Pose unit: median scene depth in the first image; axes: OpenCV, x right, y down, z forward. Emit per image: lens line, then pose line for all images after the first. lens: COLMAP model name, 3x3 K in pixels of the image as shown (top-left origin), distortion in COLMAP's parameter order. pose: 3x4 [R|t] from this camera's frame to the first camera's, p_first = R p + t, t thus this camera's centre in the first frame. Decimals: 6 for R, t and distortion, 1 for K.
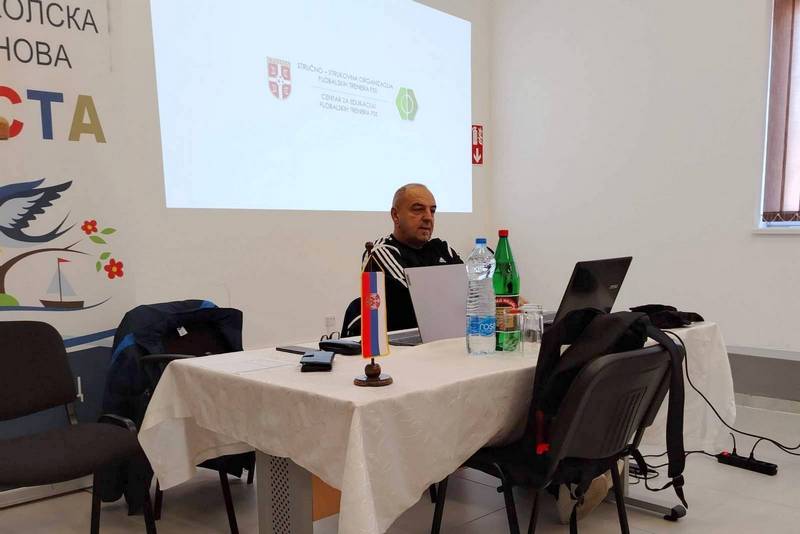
lens RADIAL K [[823.9, 0, 447.4], [0, 823.9, 356.7], [0, 0, 1]] dist [0.070884, -0.090394]
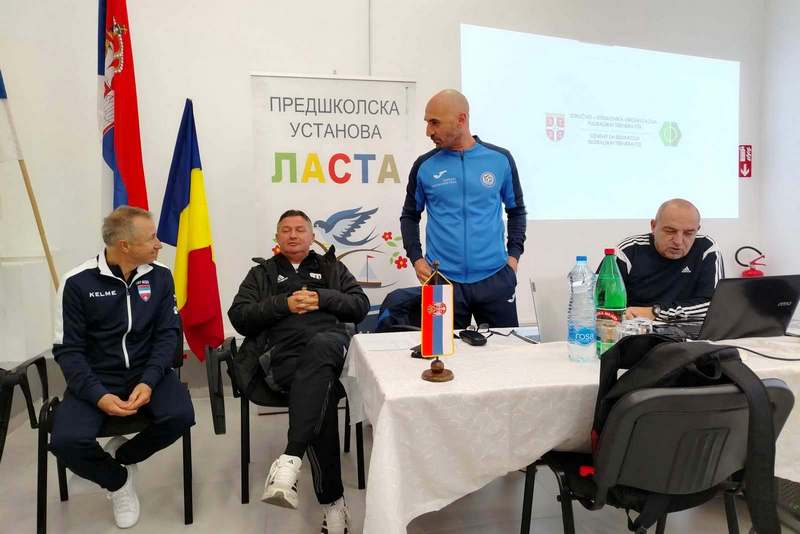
lens RADIAL K [[549.8, 0, 402.8], [0, 549.8, 253.4], [0, 0, 1]] dist [0.081375, -0.100330]
pose [[0.808746, 0.029909, -0.587398, 0.213875], [-0.089041, 0.993422, -0.072010, -0.054242], [0.581380, 0.110540, 0.806088, 0.196168]]
